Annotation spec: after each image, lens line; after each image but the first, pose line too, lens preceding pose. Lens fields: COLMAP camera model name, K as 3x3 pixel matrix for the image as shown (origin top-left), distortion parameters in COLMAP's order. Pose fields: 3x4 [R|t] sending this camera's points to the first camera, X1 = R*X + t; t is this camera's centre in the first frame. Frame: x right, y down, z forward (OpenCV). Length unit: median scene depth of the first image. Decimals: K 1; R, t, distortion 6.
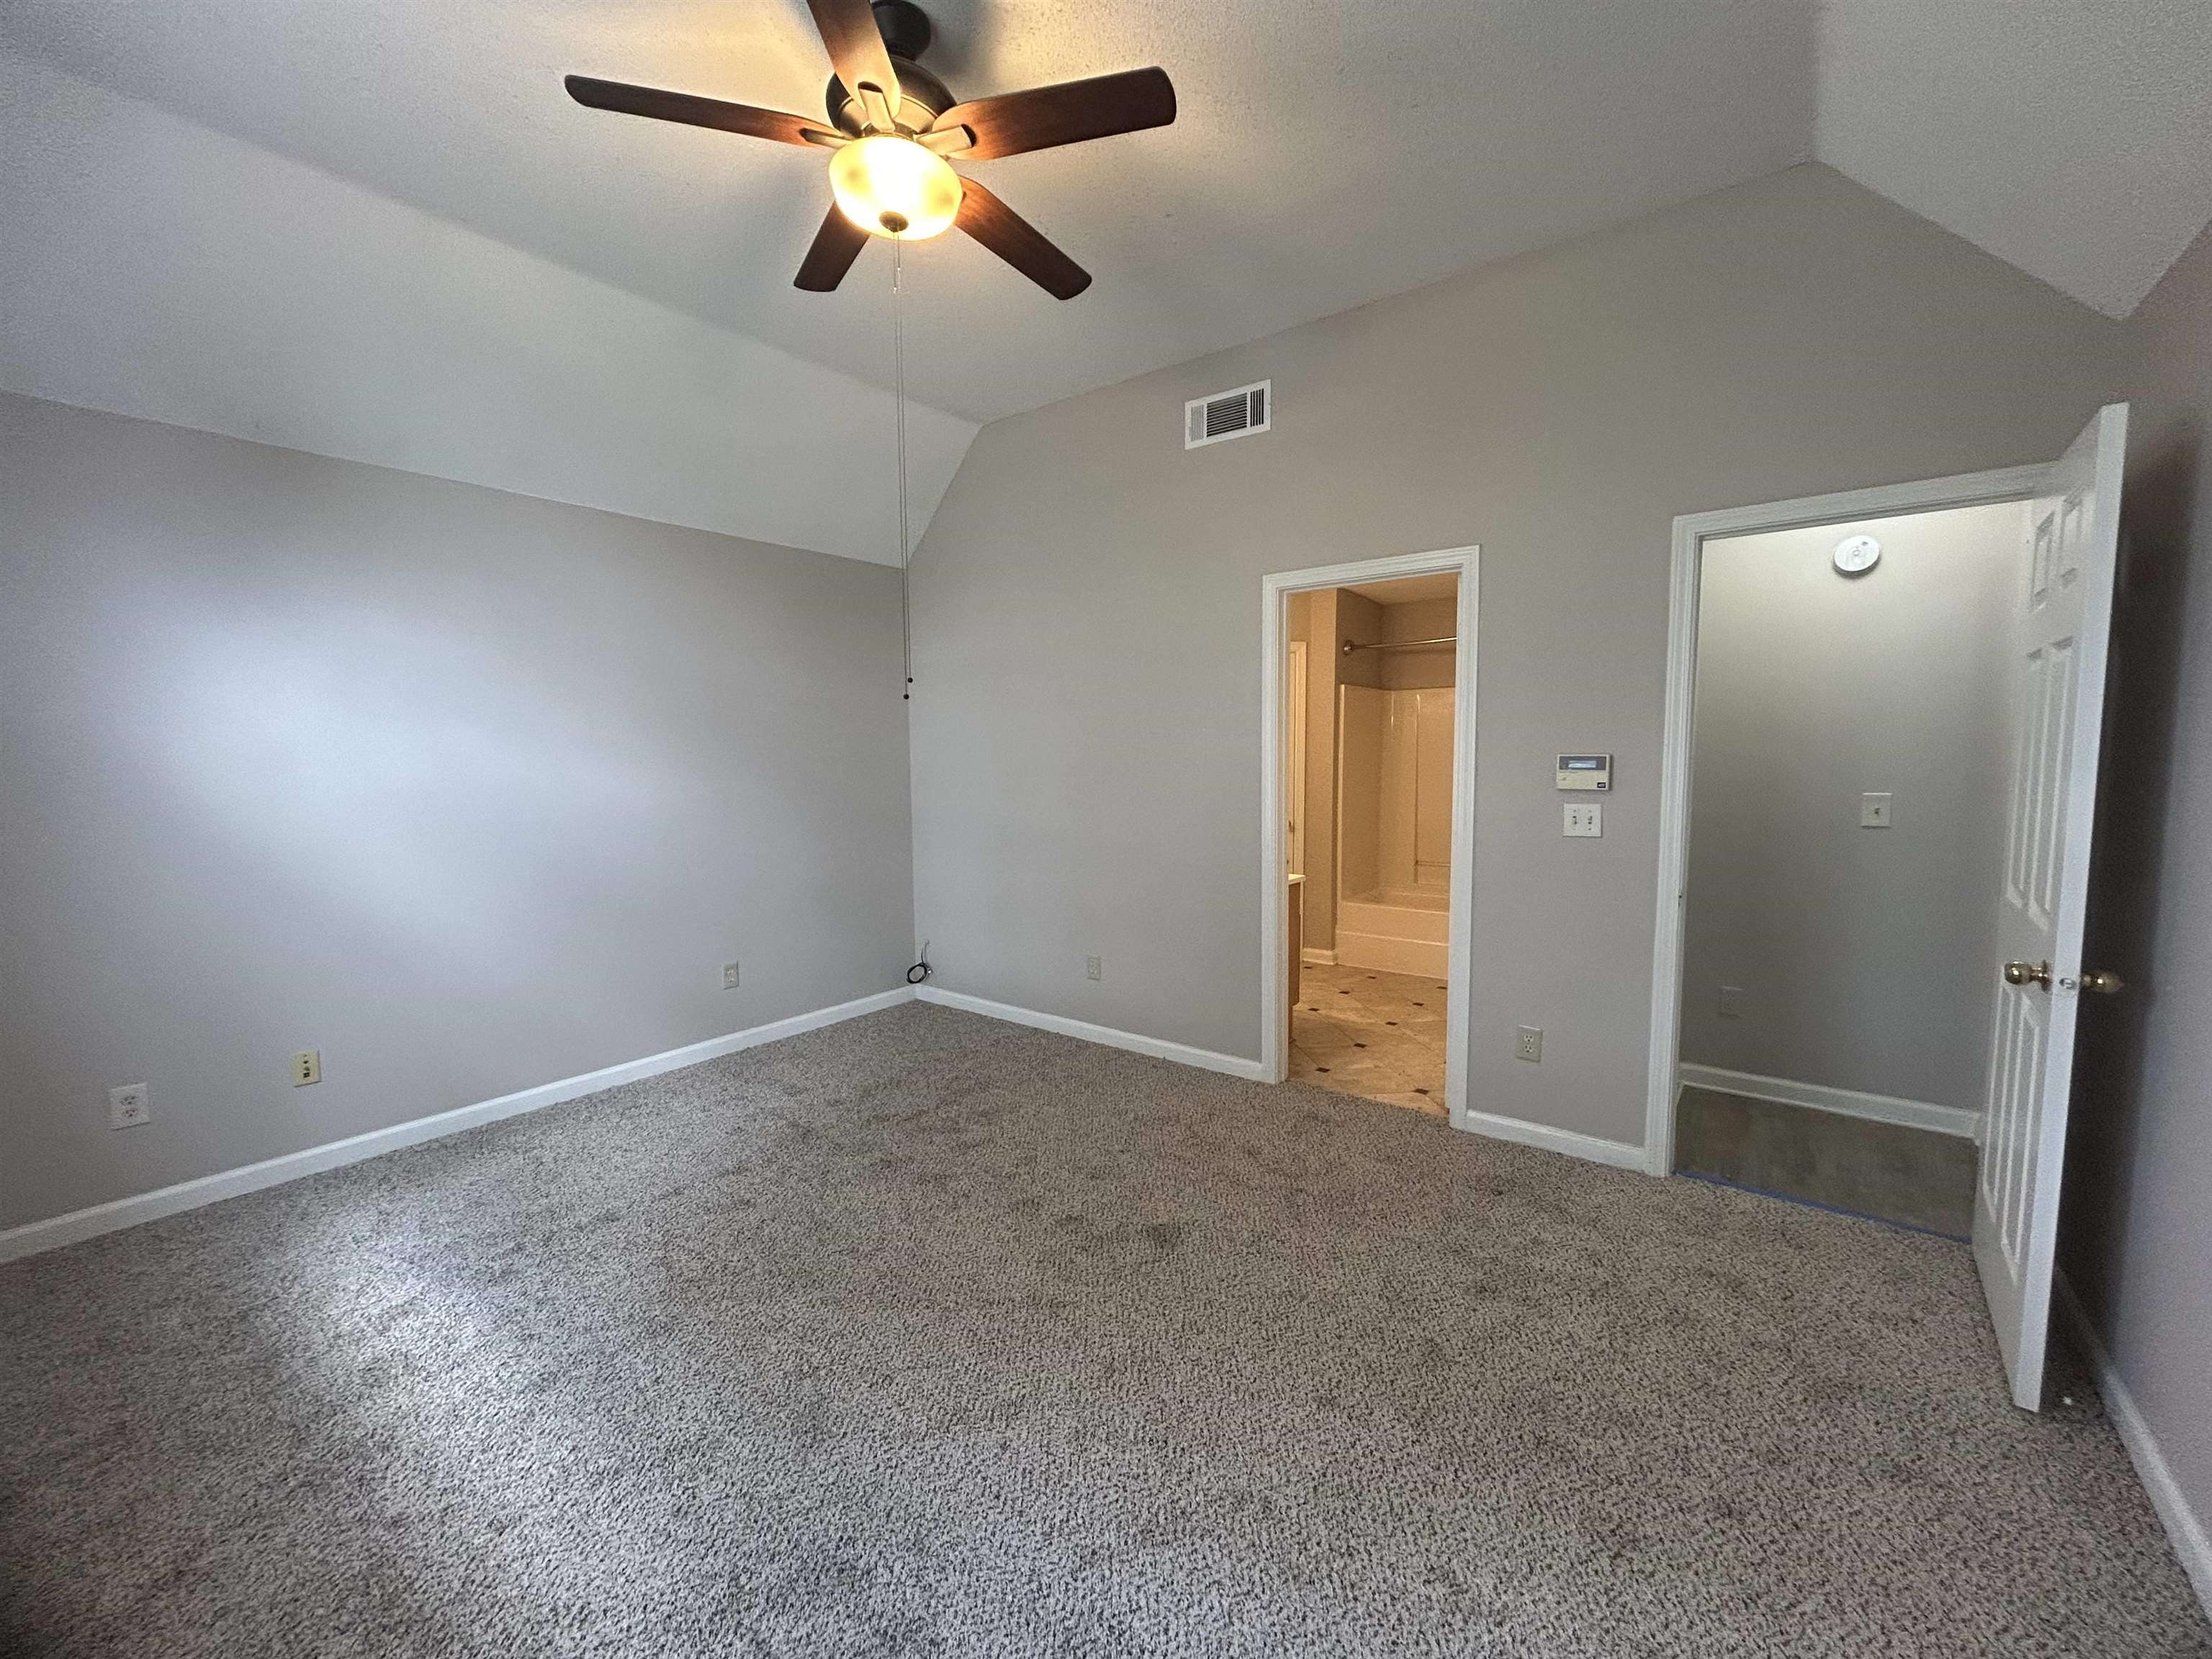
lens RADIAL K [[885.2, 0, 1110.6], [0, 885.2, 826.5], [0, 0, 1]] dist [-0.000354, 0.000281]
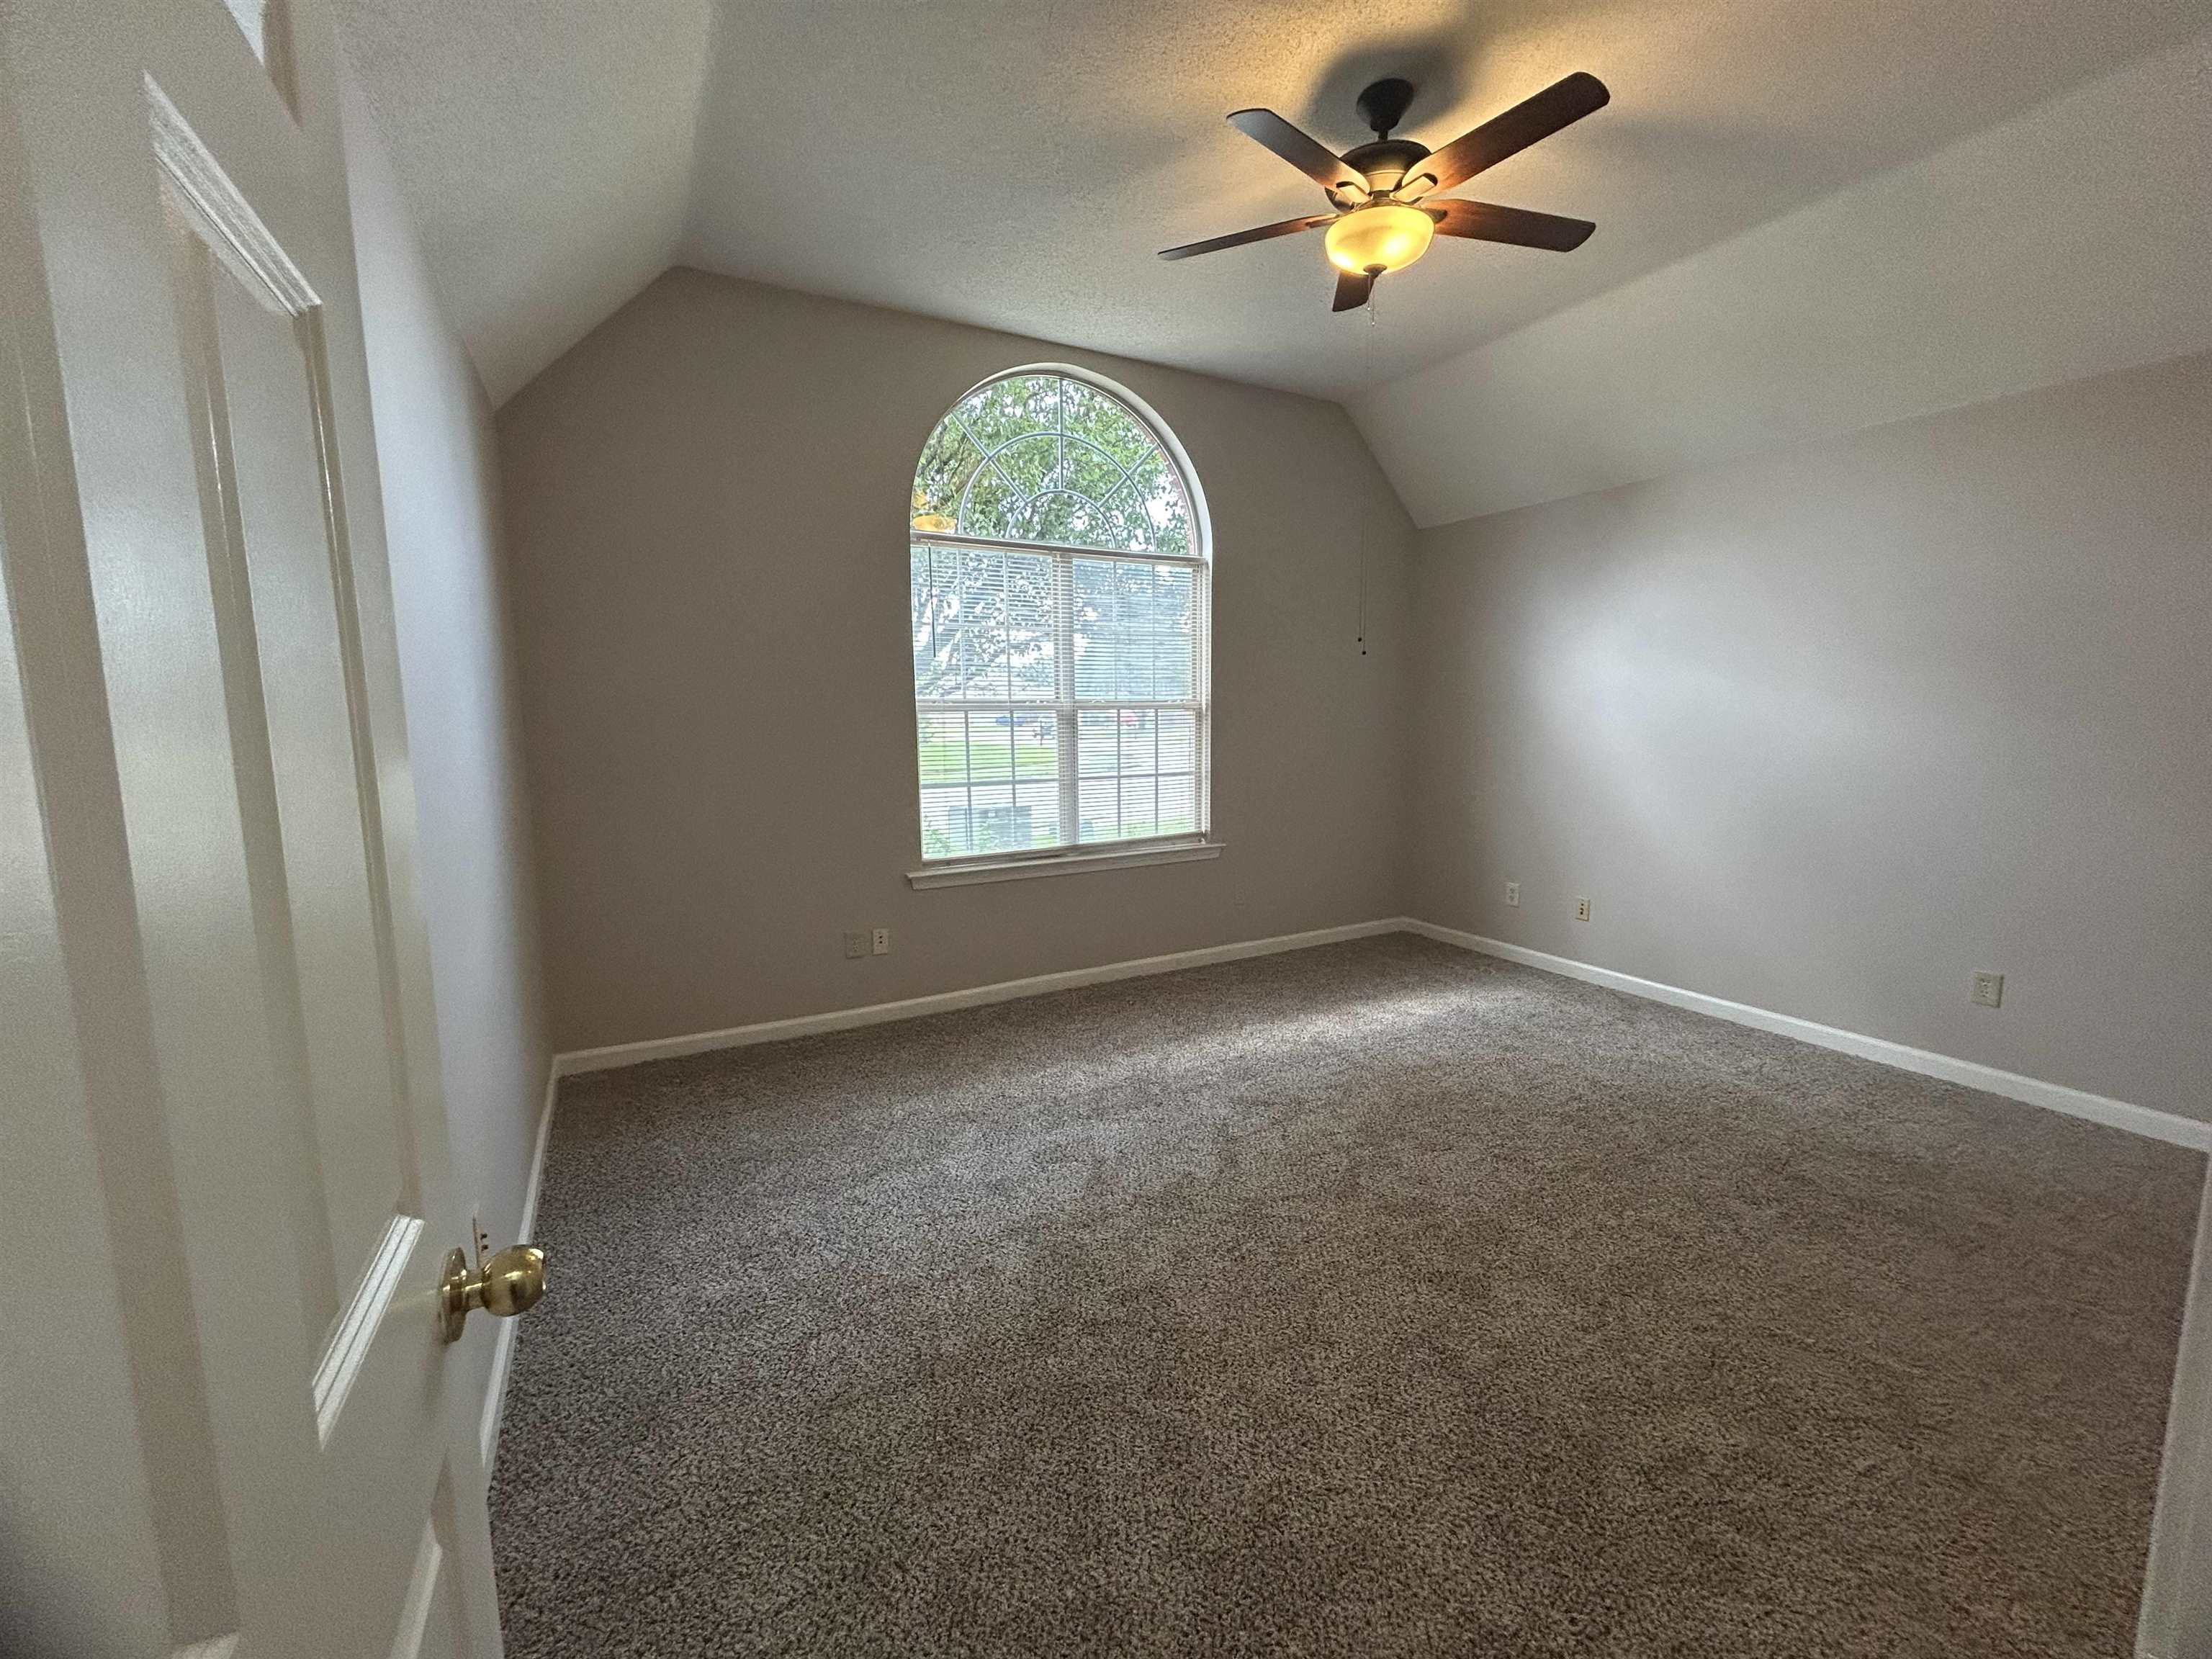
lens RADIAL K [[885.2, 0, 1110.6], [0, 885.2, 826.5], [0, 0, 1]] dist [-0.000354, 0.000281]
pose [[-0.393529, 0.130816, -0.909957, 0.556230], [-0.072178, 0.982372, 0.172442, -0.047242], [0.916474, 0.133540, -0.377149, 0.603693]]
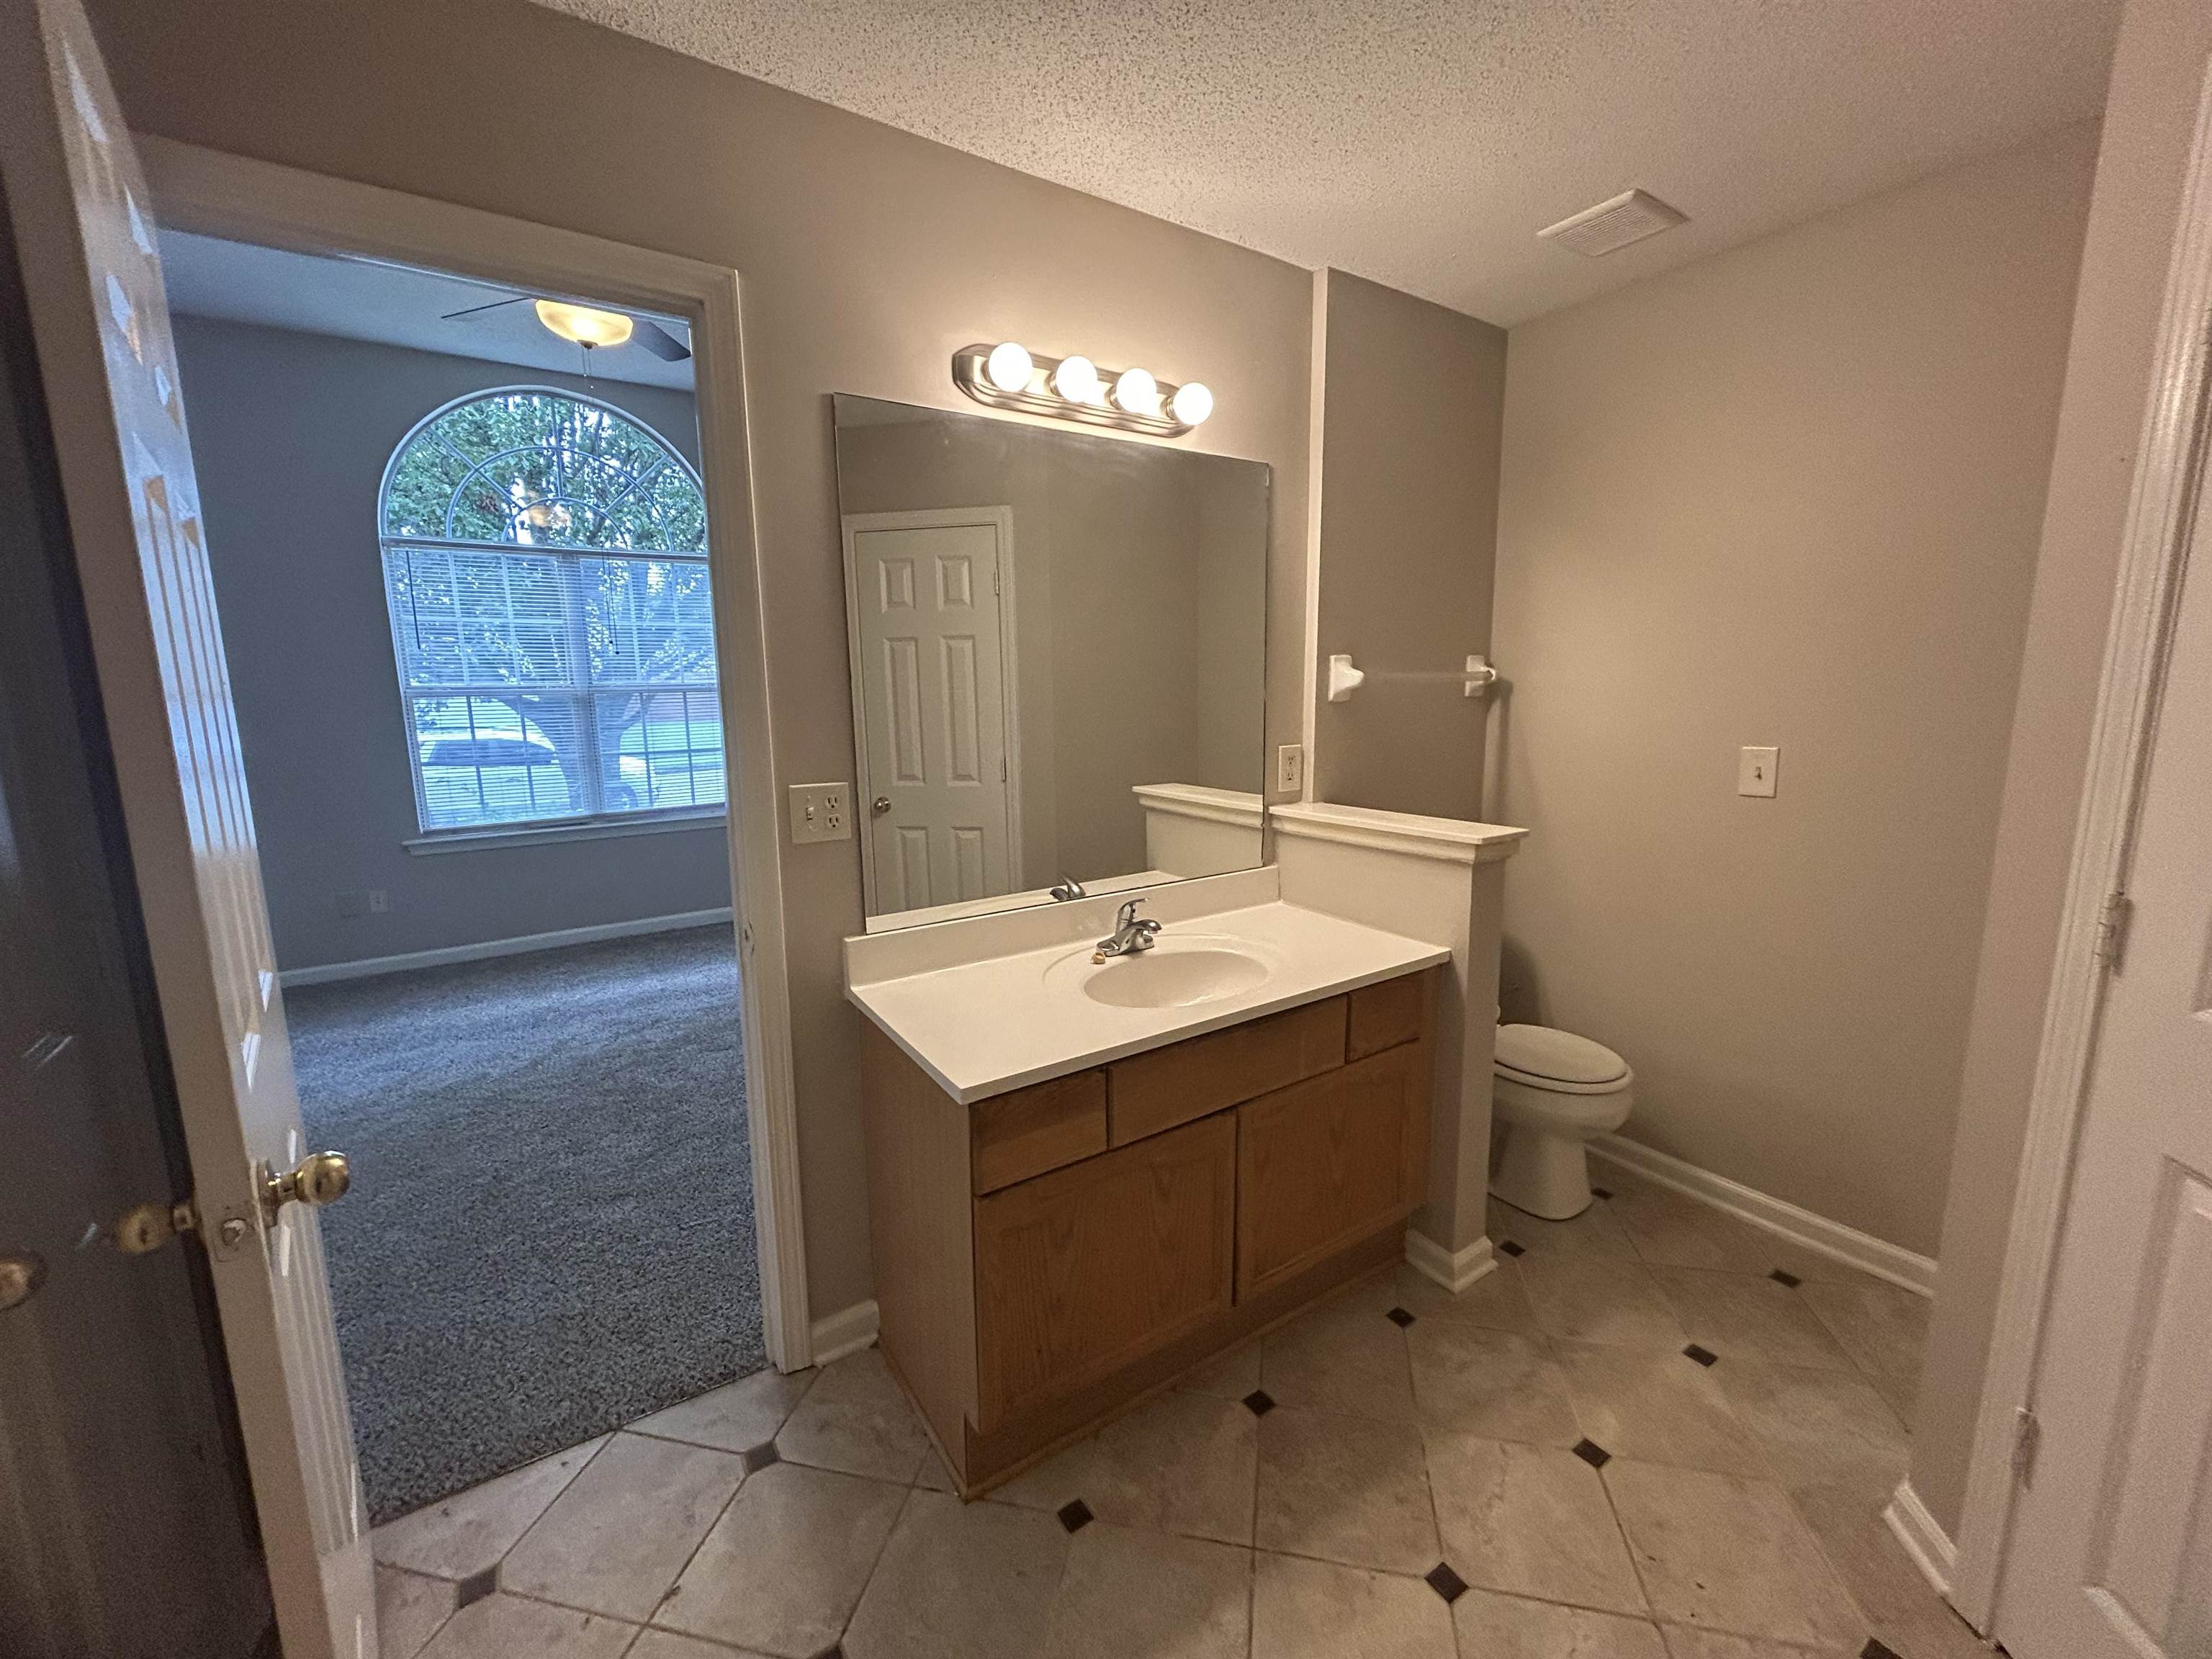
lens RADIAL K [[885.2, 0, 1110.6], [0, 885.2, 826.5], [0, 0, 1]] dist [-0.000354, 0.000281]
pose [[-0.325100, 0.160692, -0.931927, 0.503890], [-0.067444, 0.979008, 0.192338, -0.100546], [0.943272, 0.125382, -0.307438, 1.188608]]
